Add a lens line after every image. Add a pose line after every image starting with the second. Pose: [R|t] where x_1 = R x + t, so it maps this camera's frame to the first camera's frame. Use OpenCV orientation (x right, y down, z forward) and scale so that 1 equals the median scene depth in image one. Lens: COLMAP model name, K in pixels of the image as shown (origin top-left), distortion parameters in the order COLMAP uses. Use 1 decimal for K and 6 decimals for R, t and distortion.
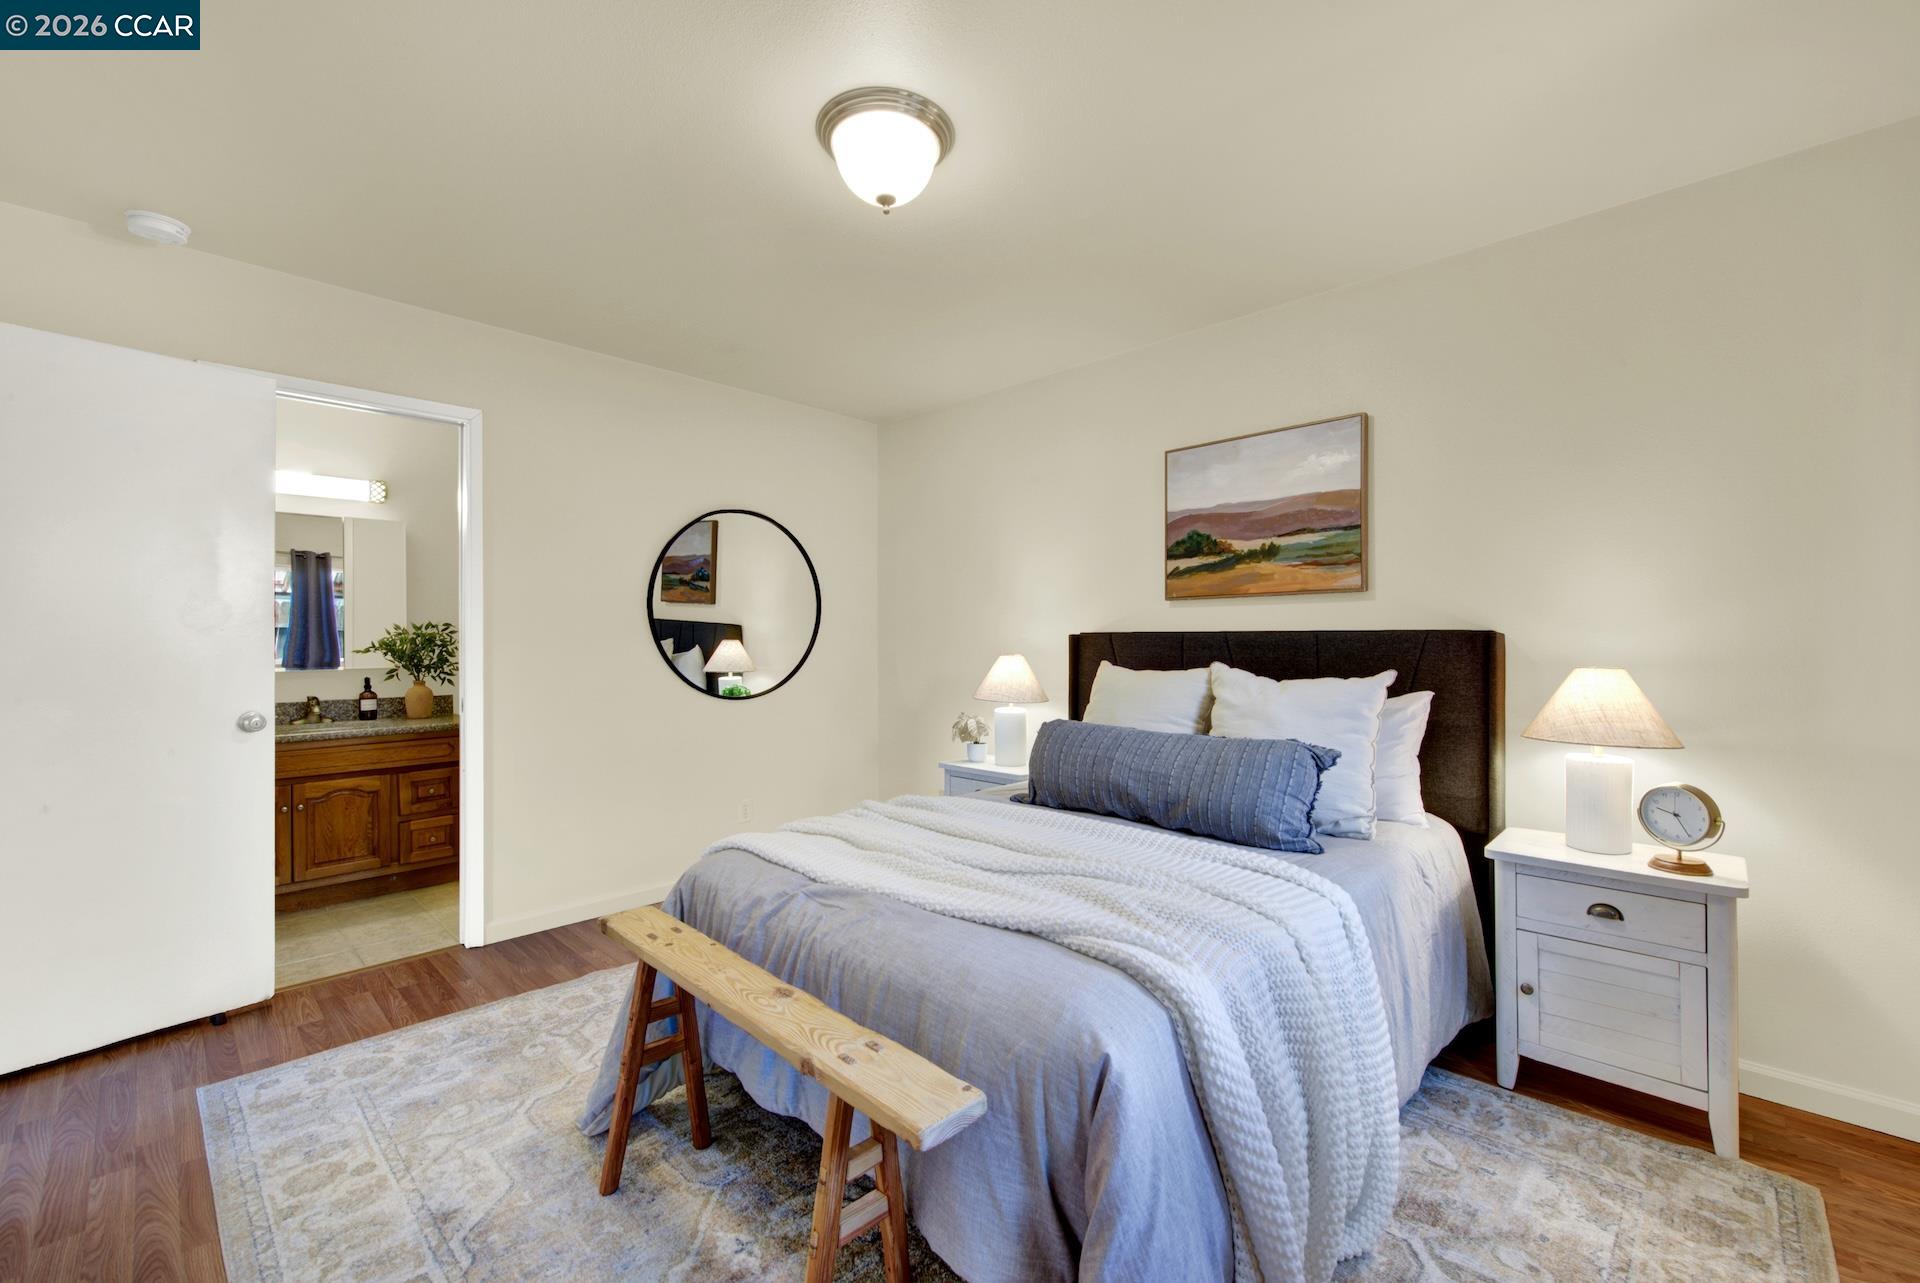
lens RADIAL K [[789.6, 0, 957.1], [0, 789.6, 638.8], [0, 0, 1]] dist [0.002513, -0.001873]
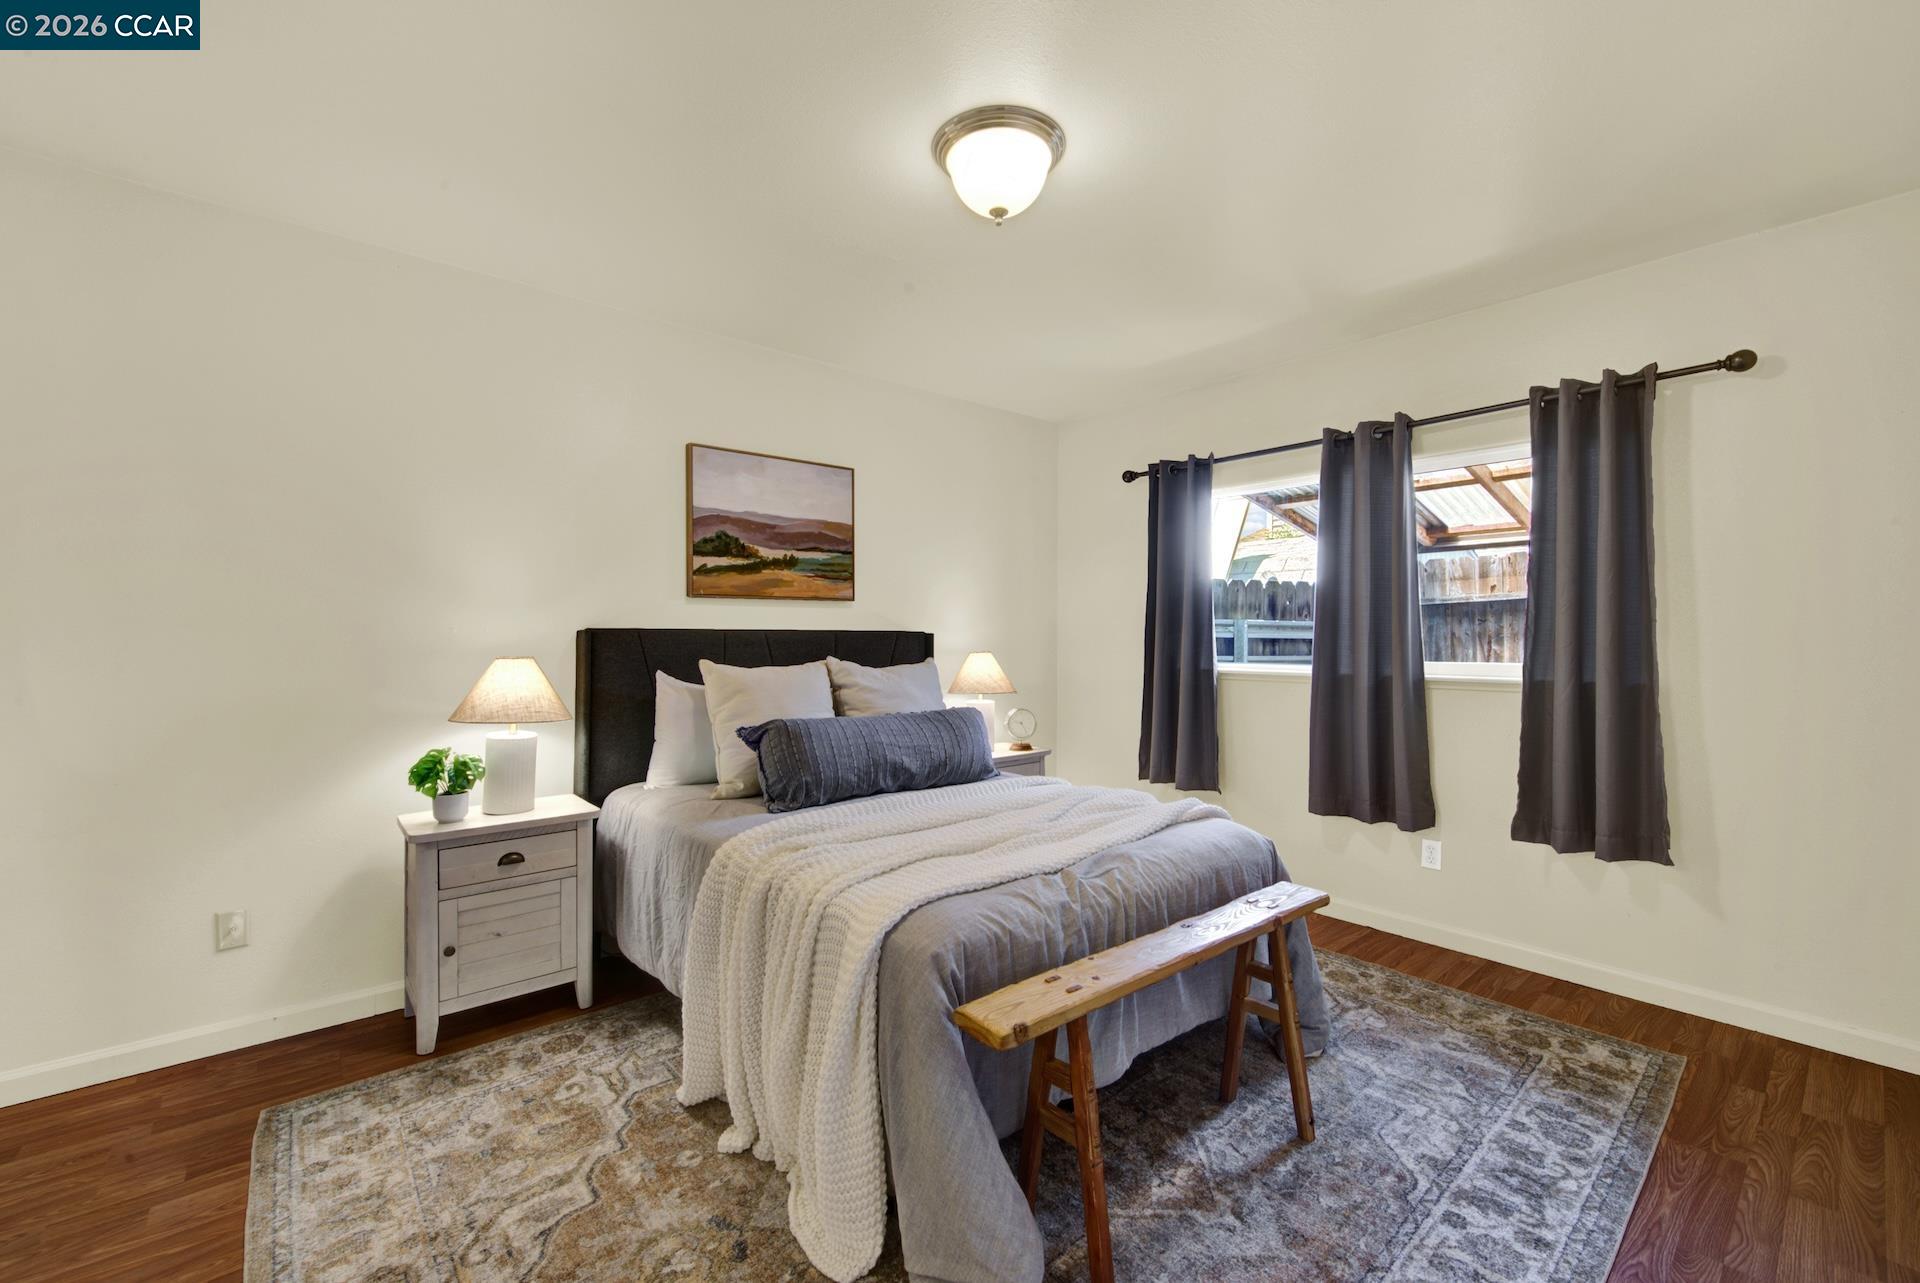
lens RADIAL K [[789.6, 0, 956.3], [0, 789.6, 640.2], [0, 0, 1]] dist [0.002513, -0.001873]
pose [[0.110920, -0.005481, 0.993814, -0.747614], [-0.004822, 0.999970, 0.006053, -0.001872], [-0.993818, -0.005464, 0.110890, 0.621495]]
